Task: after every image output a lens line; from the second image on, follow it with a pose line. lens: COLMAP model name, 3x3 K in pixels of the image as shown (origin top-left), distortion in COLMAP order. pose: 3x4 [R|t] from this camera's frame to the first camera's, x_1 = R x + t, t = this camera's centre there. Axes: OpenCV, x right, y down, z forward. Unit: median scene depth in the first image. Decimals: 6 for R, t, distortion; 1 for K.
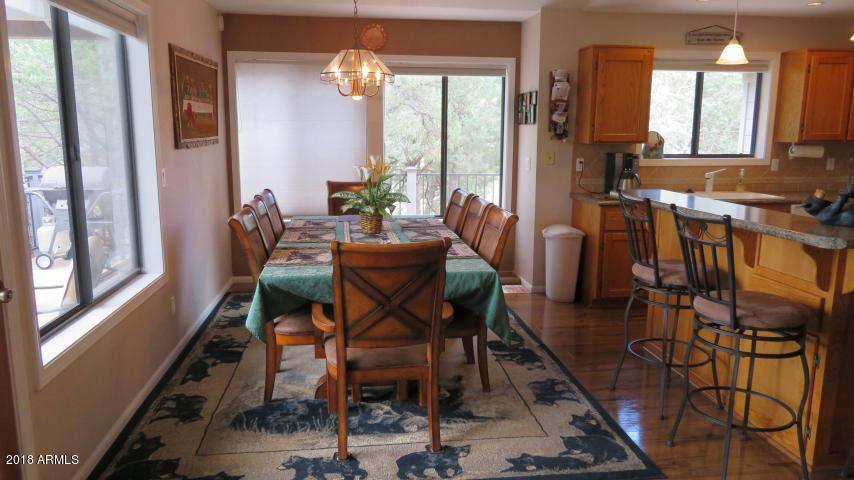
lens RADIAL K [[612.6, 0, 427.0], [0, 612.6, 240.0], [0, 0, 1]] dist [-0.004982, 0.002349]
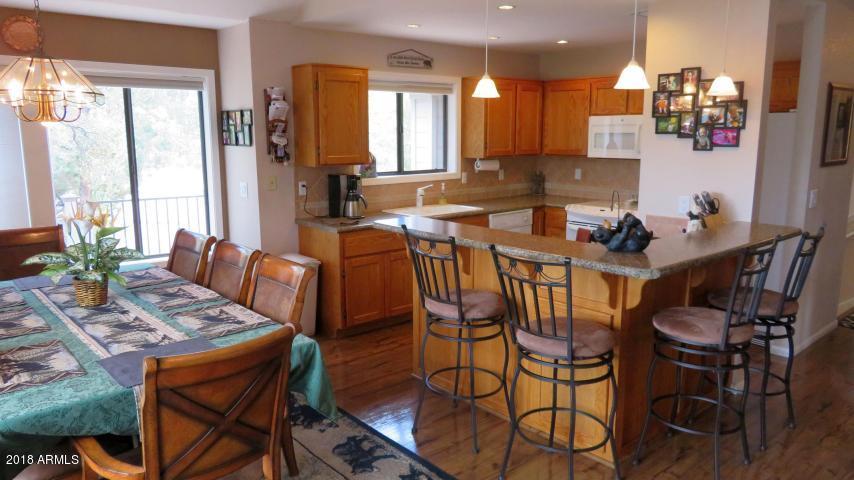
lens RADIAL K [[612.6, 0, 427.0], [0, 612.6, 240.0], [0, 0, 1]] dist [-0.004982, 0.002349]
pose [[0.831783, -0.101980, 0.545652, -0.124384], [0.102621, 0.994286, 0.029393, -0.057887], [-0.545532, 0.031547, 0.837496, 0.123628]]
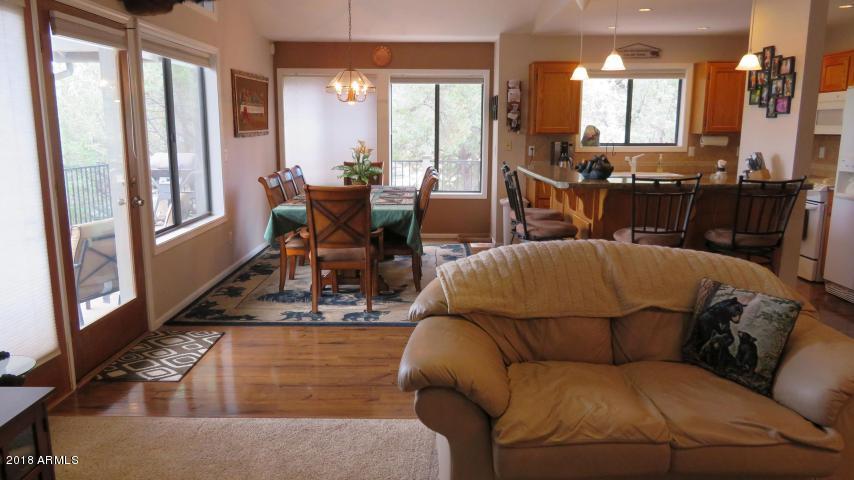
lens RADIAL K [[612.6, 0, 427.0], [0, 612.6, 240.0], [0, 0, 1]] dist [-0.004982, 0.002349]
pose [[0.991925, 0.020967, -0.125083, 0.216514], [-0.020232, 0.999770, 0.007144, 0.072124], [0.125204, -0.004555, 0.992121, -0.379510]]
